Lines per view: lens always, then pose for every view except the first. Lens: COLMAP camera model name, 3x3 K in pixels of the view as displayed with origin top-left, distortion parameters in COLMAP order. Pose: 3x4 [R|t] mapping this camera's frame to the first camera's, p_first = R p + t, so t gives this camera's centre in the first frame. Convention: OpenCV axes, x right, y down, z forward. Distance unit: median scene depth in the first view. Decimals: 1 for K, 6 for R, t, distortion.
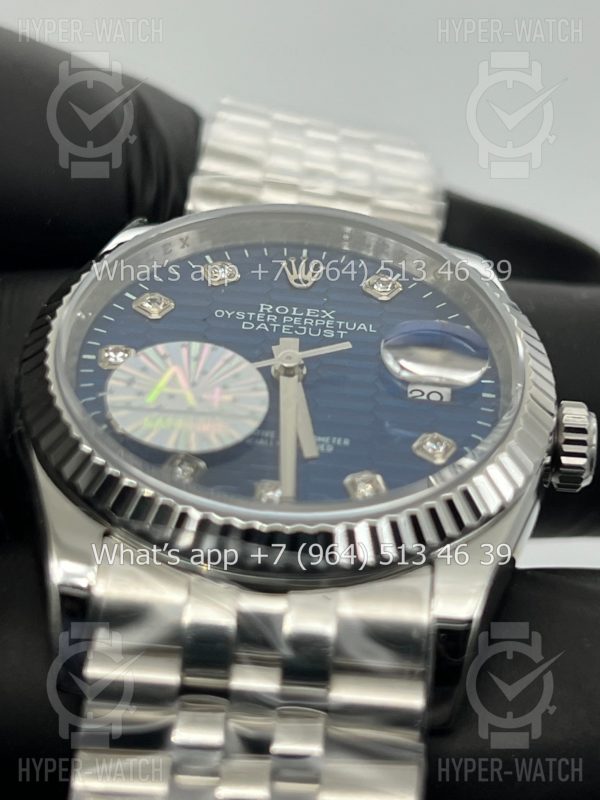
lens RADIAL K [[1829.0, 0, 300.0], [0, 1829.0, 400.0], [0, 0, 1]] dist [0.154640, 0.067766]
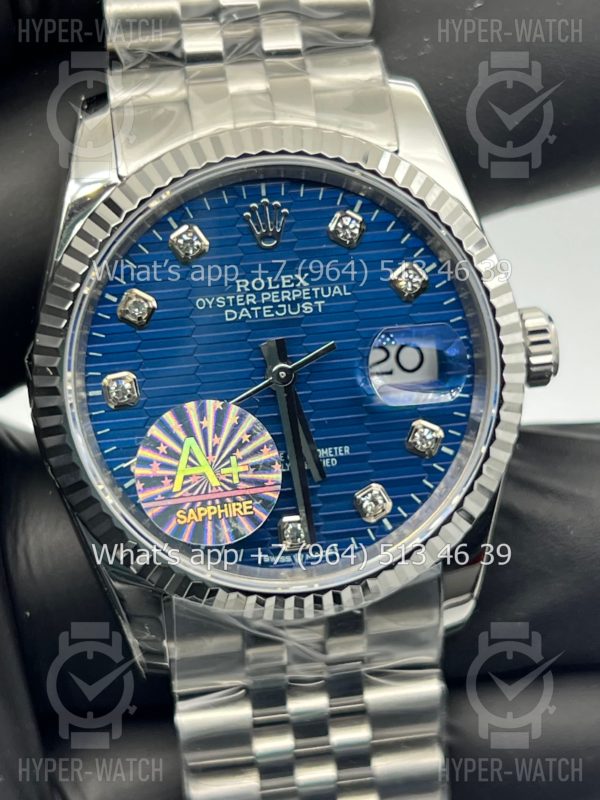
lens RADIAL K [[1829.0, 0, 300.0], [0, 1829.0, 400.0], [0, 0, 1]] dist [0.154640, 0.067766]
pose [[0.983413, -0.178831, 0.030298, -0.029812], [0.089901, 0.625661, 0.774898, -0.815791], [-0.157532, -0.759321, 0.631360, 0.292111]]
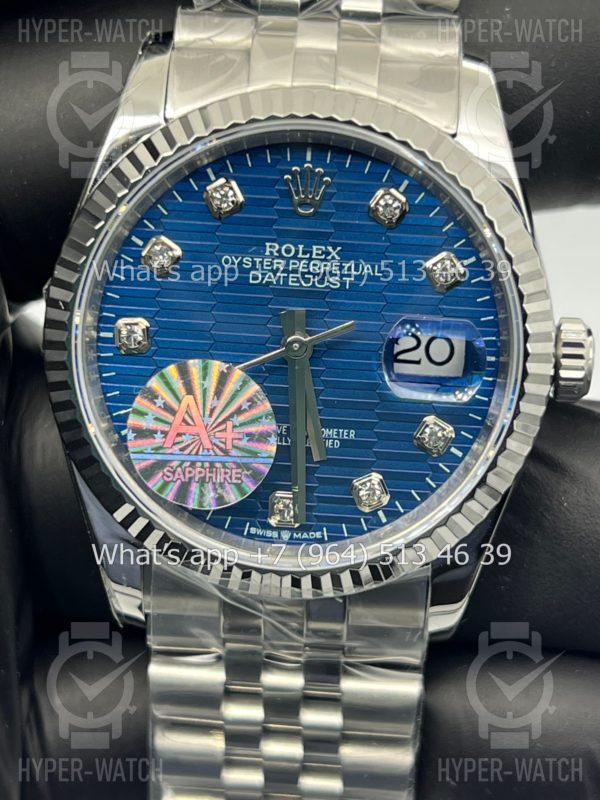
lens RADIAL K [[1829.0, 0, 300.0], [0, 1829.0, 400.0], [0, 0, 1]] dist [0.154640, 0.067766]
pose [[0.996004, -0.015603, -0.087932, 0.084460], [0.078837, 0.616178, 0.783651, -0.791393], [0.041955, -0.787452, 0.614946, 0.318369]]
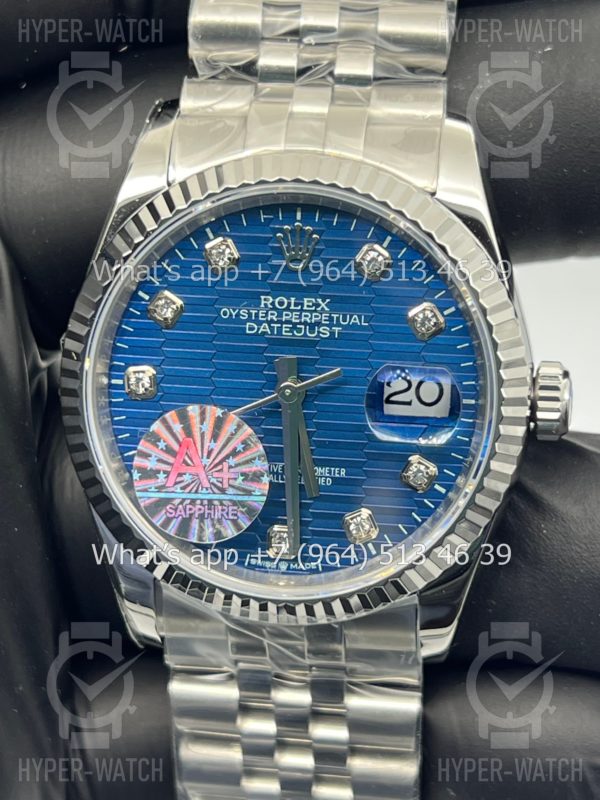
lens RADIAL K [[1829.0, 0, 300.0], [0, 1829.0, 400.0], [0, 0, 1]] dist [0.154640, 0.067766]
pose [[0.982510, -0.021033, -0.185017, 0.202038], [0.159913, 0.604366, 0.780493, -0.864824], [0.095401, -0.796429, 0.597159, 0.308654]]
